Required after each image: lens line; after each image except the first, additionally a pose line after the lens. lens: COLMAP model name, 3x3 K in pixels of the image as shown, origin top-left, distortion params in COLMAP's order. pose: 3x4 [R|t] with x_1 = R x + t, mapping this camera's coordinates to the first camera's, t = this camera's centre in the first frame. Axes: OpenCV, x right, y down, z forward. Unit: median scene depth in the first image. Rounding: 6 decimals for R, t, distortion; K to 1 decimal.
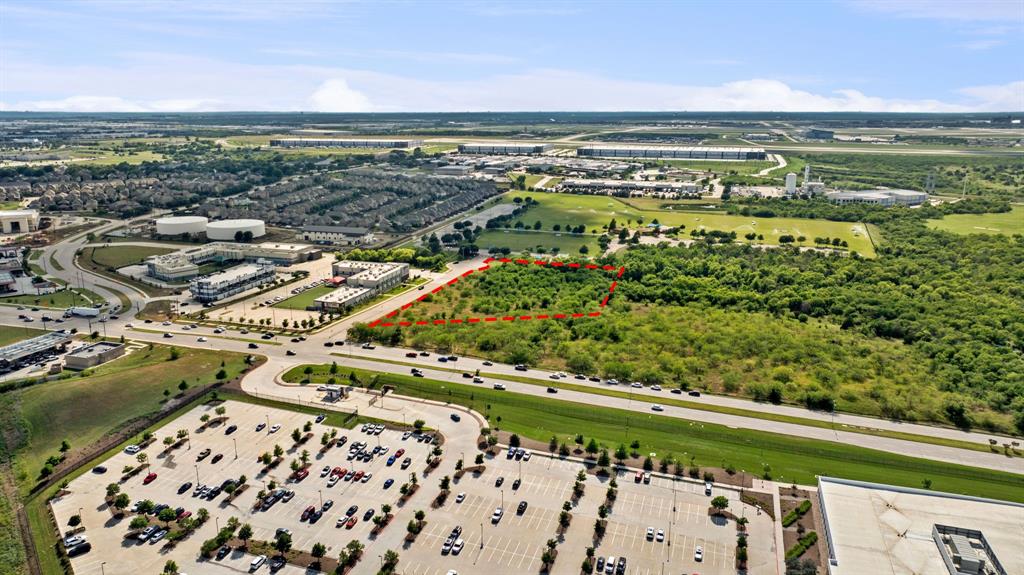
lens RADIAL K [[726.2, 0, 512.0], [0, 726.2, 287.5], [0, 0, 1]] dist [-0.022241, 0.000405]
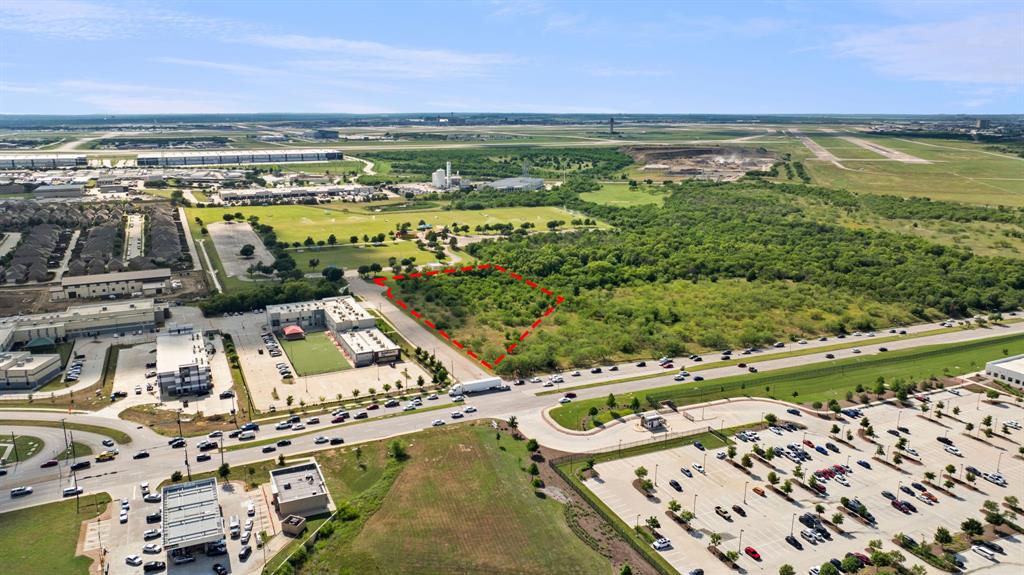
lens RADIAL K [[719.3, 0, 512.0], [0, 719.3, 287.5], [0, 0, 1]] dist [-0.020404, -0.002395]
pose [[0.731857, -0.164003, 0.661429, -0.648174], [0.164152, 0.984455, 0.062467, -0.073754], [-0.661392, 0.062858, 0.747402, 0.292488]]
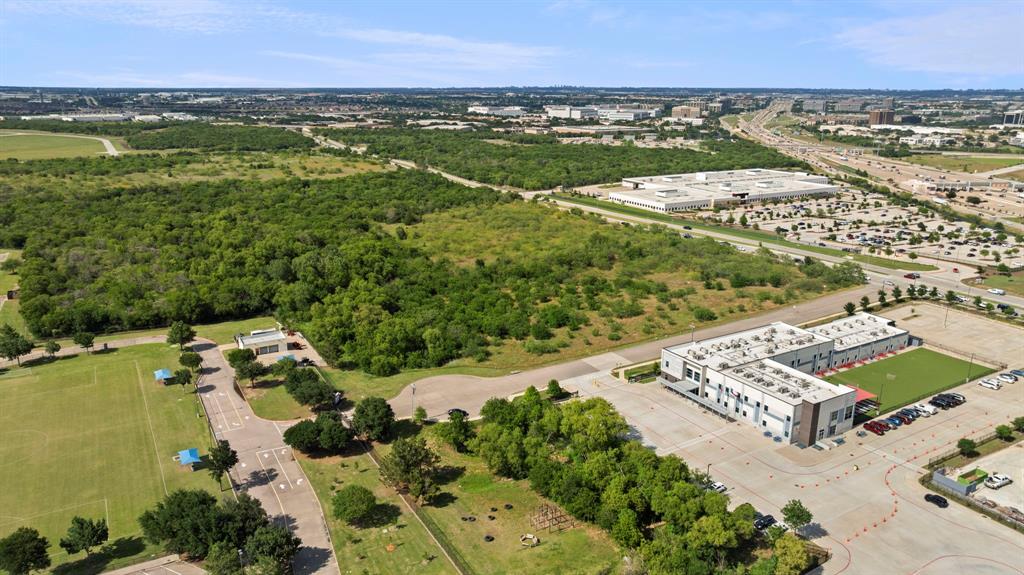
lens RADIAL K [[729.1, 0, 513.2], [0, 729.1, 261.2], [0, 0, 1]] dist [-0.024065, 0.008009]
pose [[-0.738647, -0.162775, 0.654145, -0.401507], [0.156946, 0.902212, 0.401723, -0.301391], [-0.655567, 0.399397, -0.640869, 1.518139]]
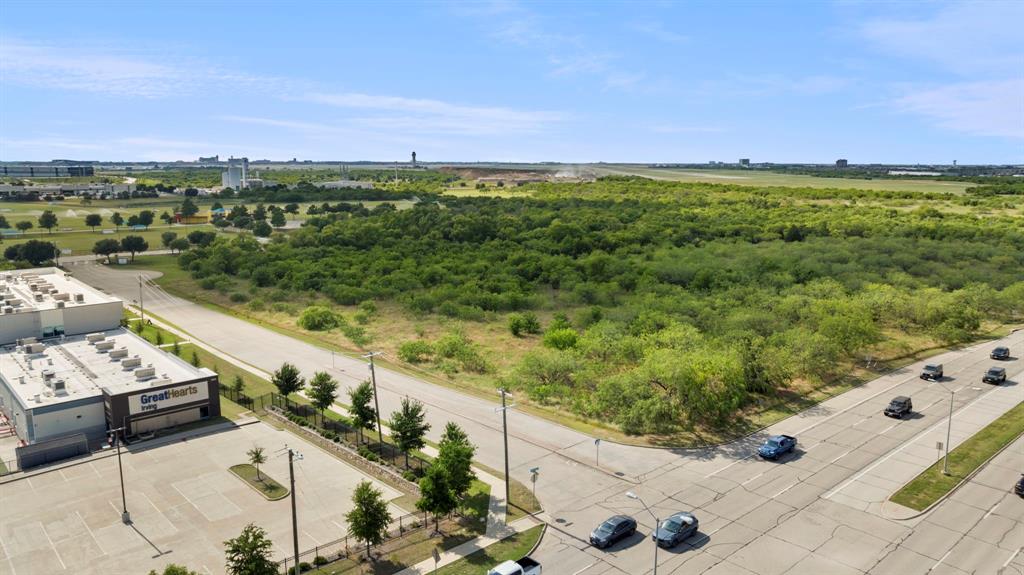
lens RADIAL K [[717.3, 0, 512.0], [0, 717.3, 287.5], [0, 0, 1]] dist [-0.048967, 0.060162]
pose [[0.505197, -0.148003, 0.850219, -0.360261], [0.205783, 0.977426, 0.047871, 0.003144], [-0.838111, 0.150777, 0.524249, 0.776780]]
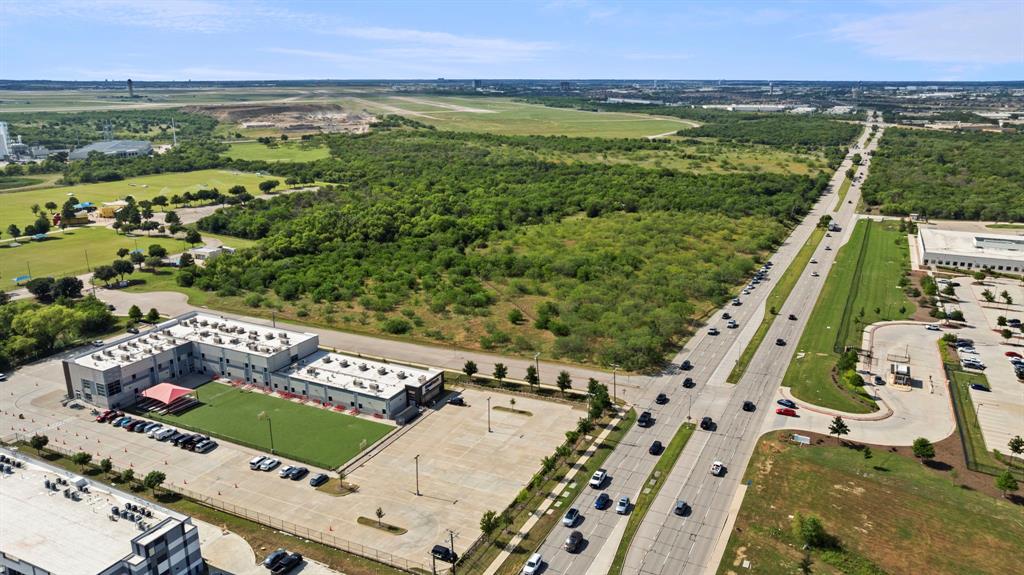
lens RADIAL K [[731.2, 0, 511.8], [0, 731.2, 271.1], [0, 0, 1]] dist [-0.021806, 0.004158]
pose [[0.161786, -0.253986, 0.953581, -0.645502], [0.237081, 0.948014, 0.212279, -0.126925], [-0.957924, 0.191732, 0.213591, 0.813196]]
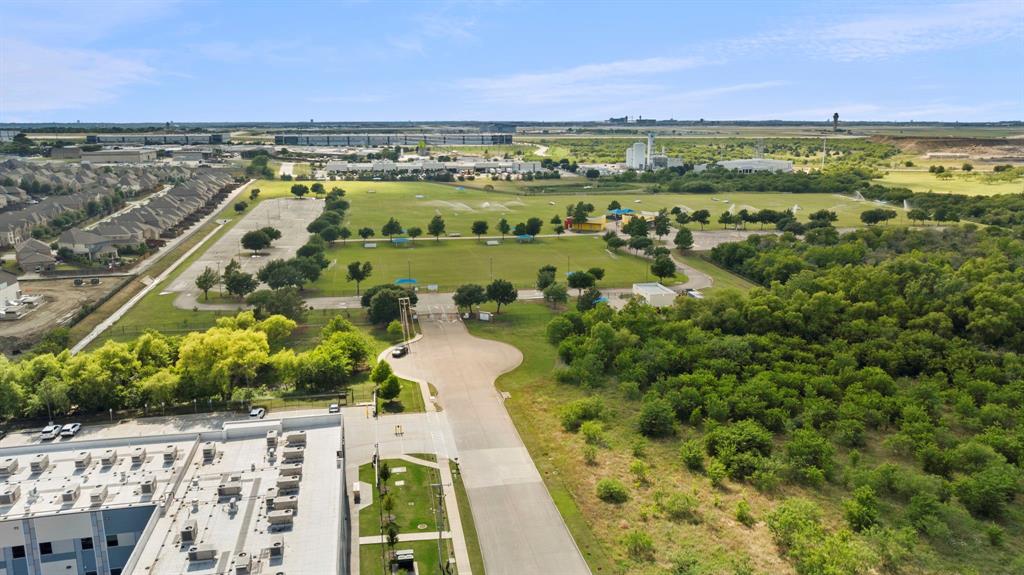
lens RADIAL K [[726.2, 0, 512.0], [0, 726.2, 287.5], [0, 0, 1]] dist [-0.022241, 0.000405]
pose [[0.876930, -0.109784, 0.467911, -0.224321], [0.117586, 0.992983, 0.012607, -0.076203], [-0.466012, 0.043964, 0.883686, 0.926599]]
